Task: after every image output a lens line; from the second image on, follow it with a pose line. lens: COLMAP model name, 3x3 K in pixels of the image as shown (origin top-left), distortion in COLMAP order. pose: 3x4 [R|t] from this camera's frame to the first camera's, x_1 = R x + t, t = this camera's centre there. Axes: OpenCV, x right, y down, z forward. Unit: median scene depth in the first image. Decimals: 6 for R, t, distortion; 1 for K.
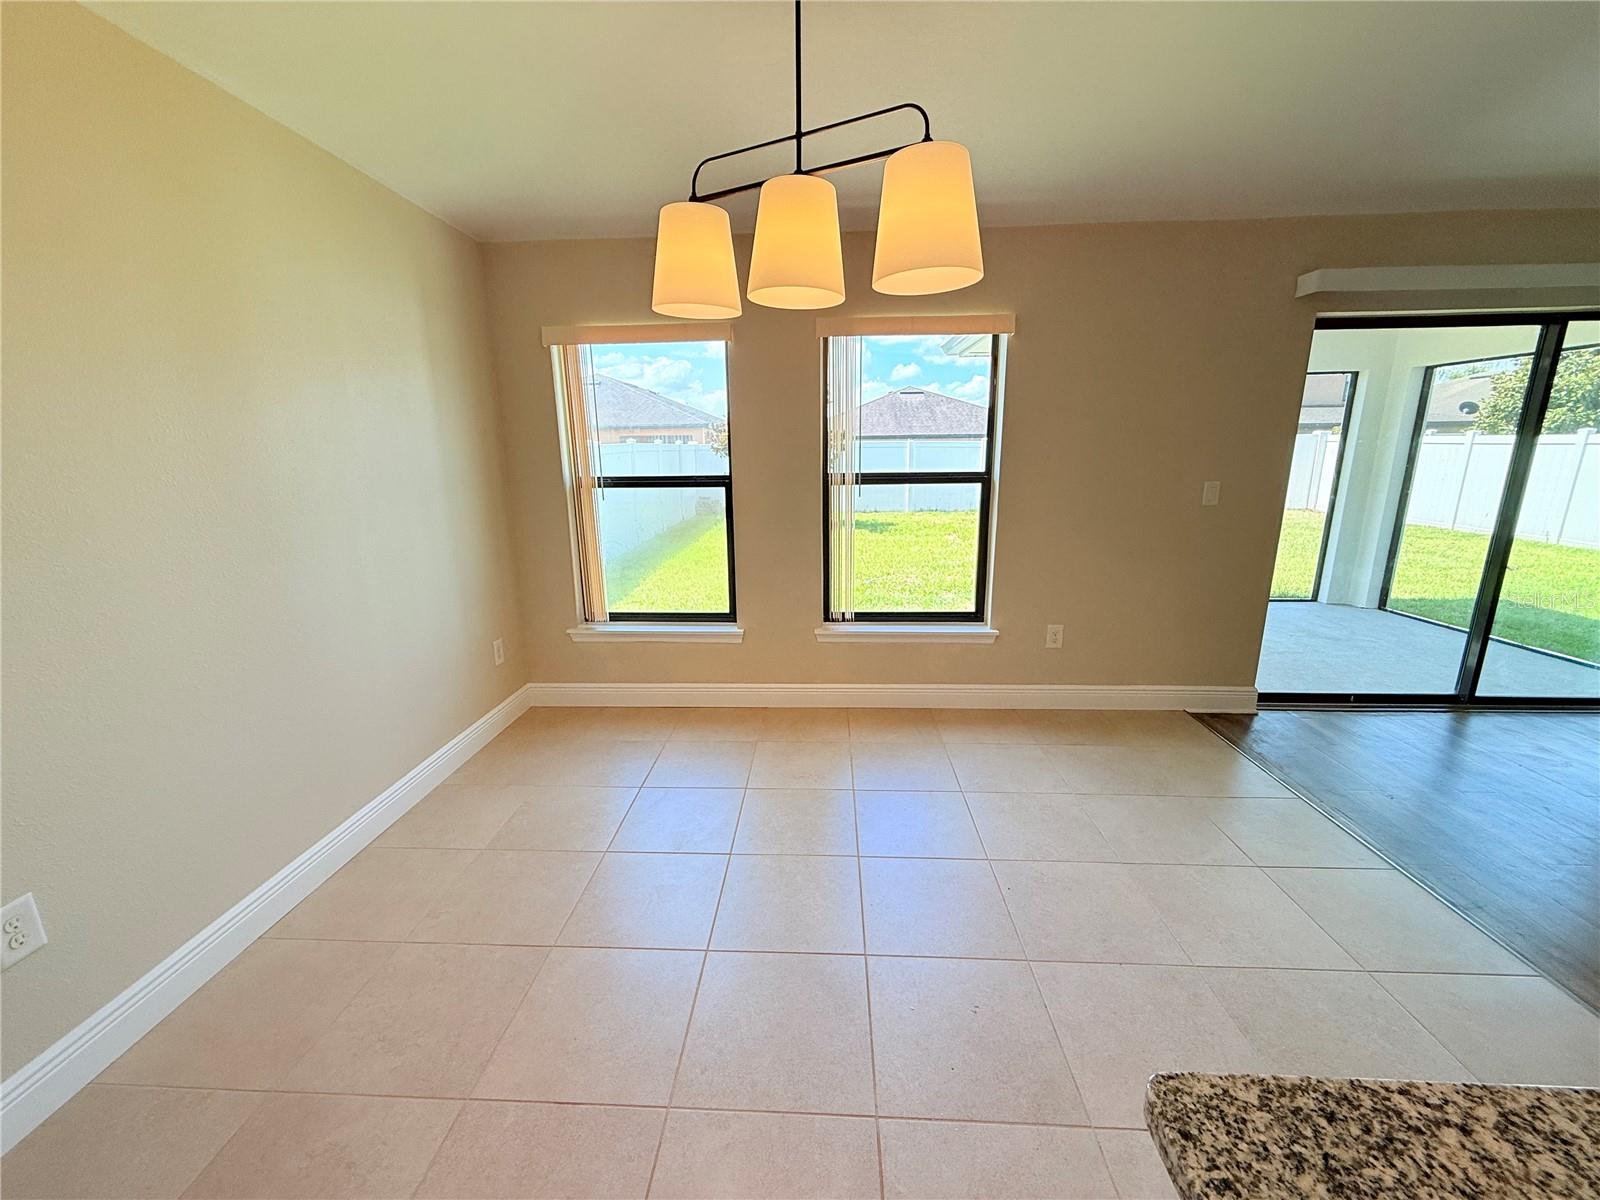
lens RADIAL K [[643.4, 0, 796.8], [0, 643.4, 600.3], [0, 0, 1]] dist [0.000110, 0.000106]
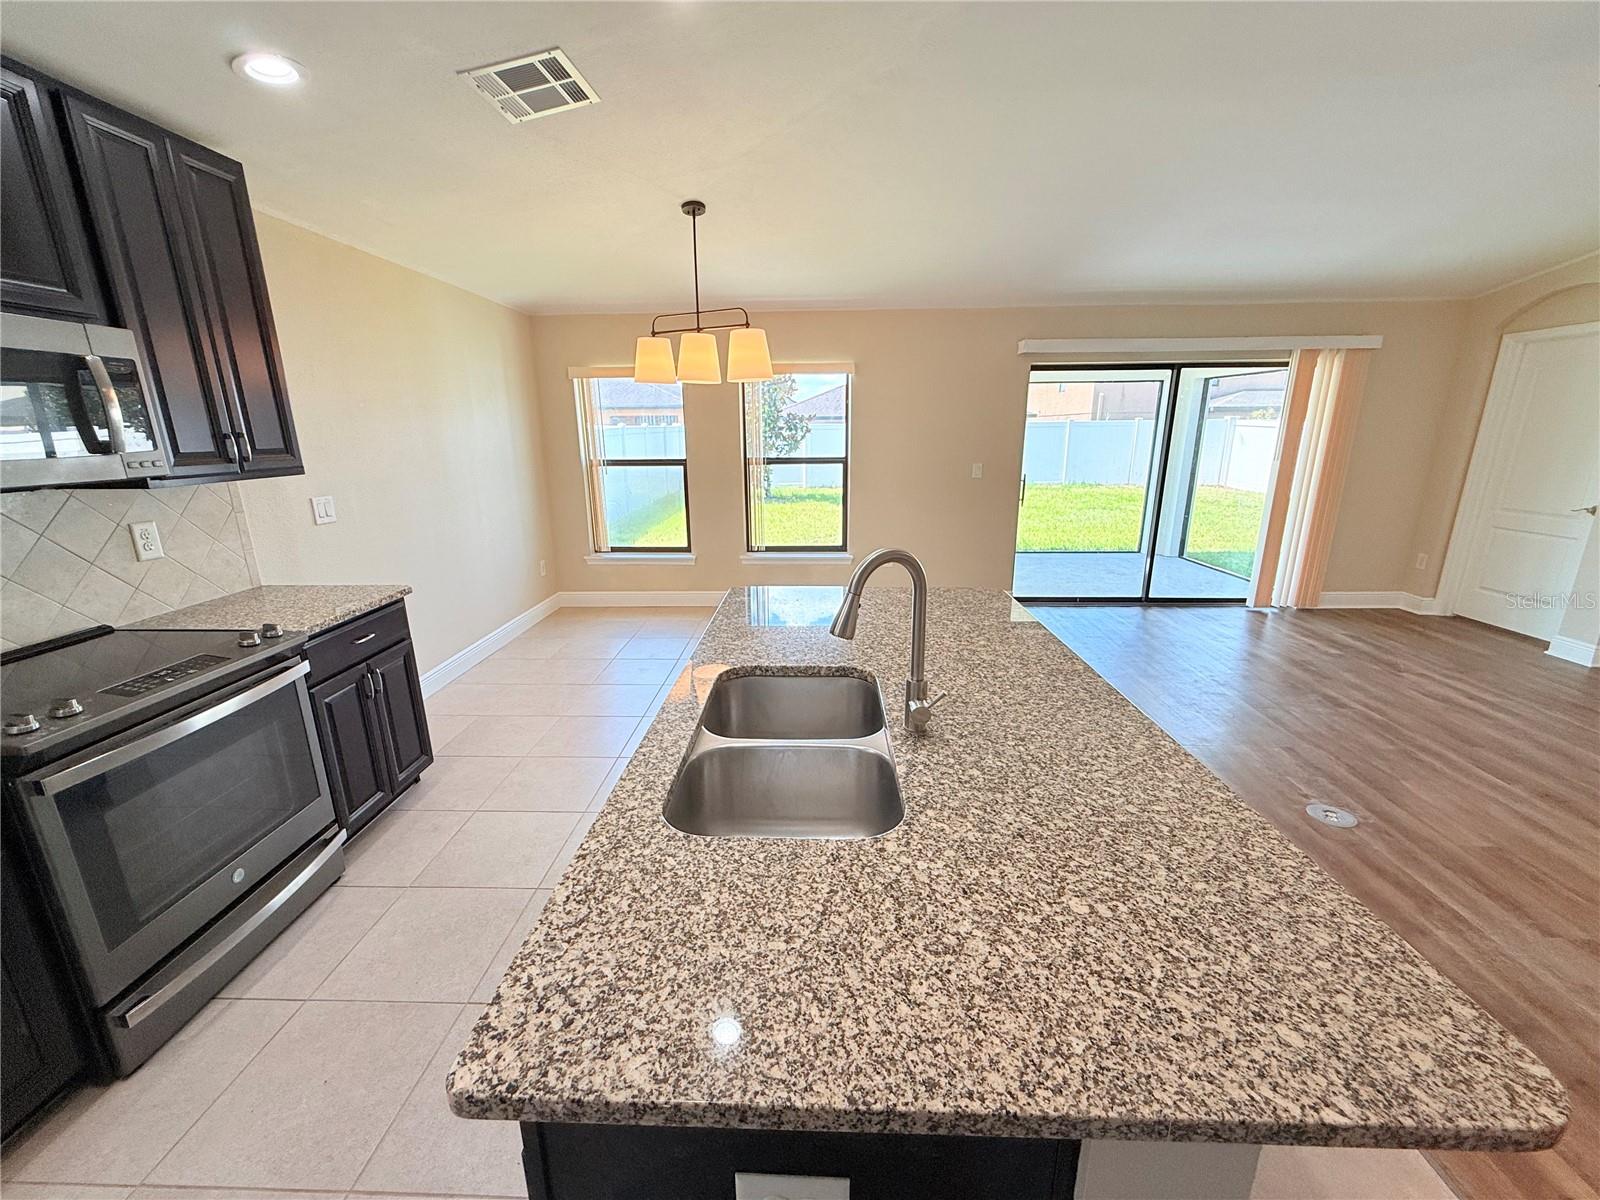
lens RADIAL K [[643.4, 0, 798.8], [0, 643.4, 600.7], [0, 0, 1]] dist [0.000110, 0.000106]
pose [[0.999840, -0.001955, 0.017766, 0.143015], [0.001359, 0.999436, 0.033541, 0.100670], [-0.017821, -0.033512, 0.999279, -0.593271]]
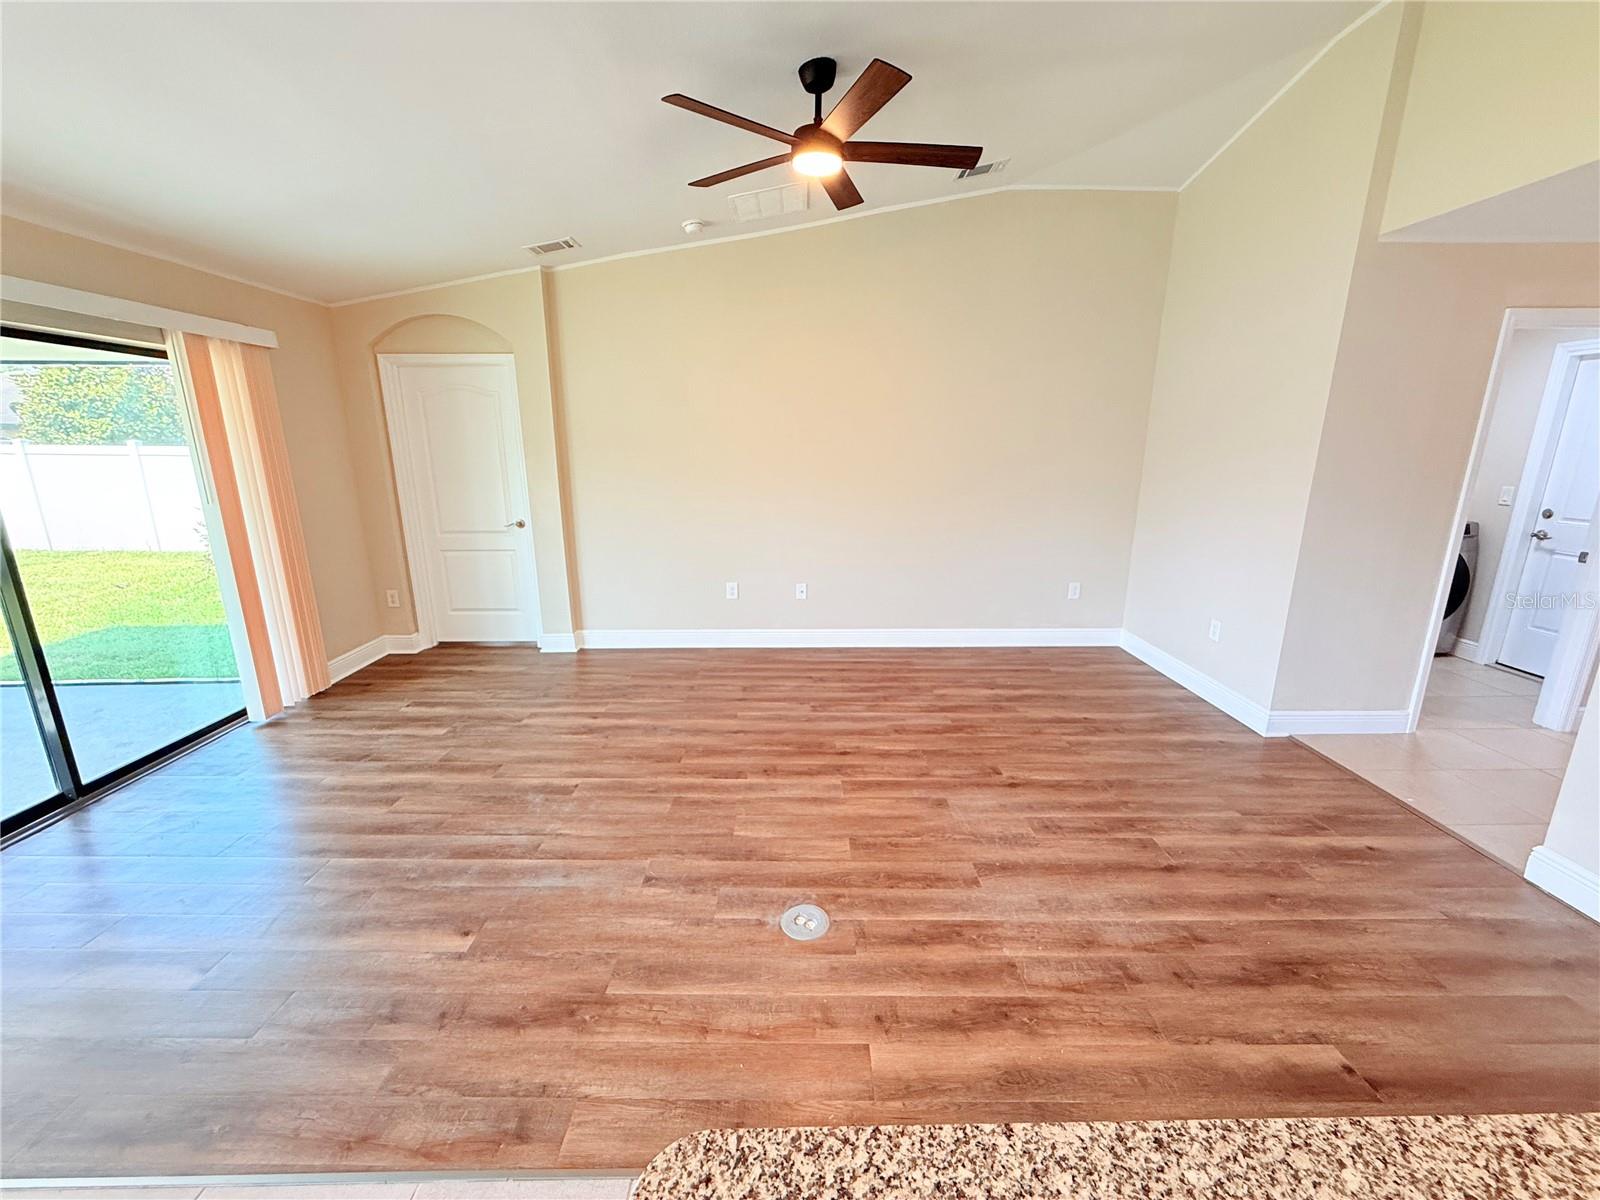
lens RADIAL K [[643.4, 0, 797.0], [0, 643.4, 603.4], [0, 0, 1]] dist [0.000110, 0.000106]
pose [[-0.063136, -0.230186, 0.971096, 0.247961], [0.230100, 0.943465, 0.238597, -0.055992], [-0.971117, 0.238513, -0.006601, 0.062743]]
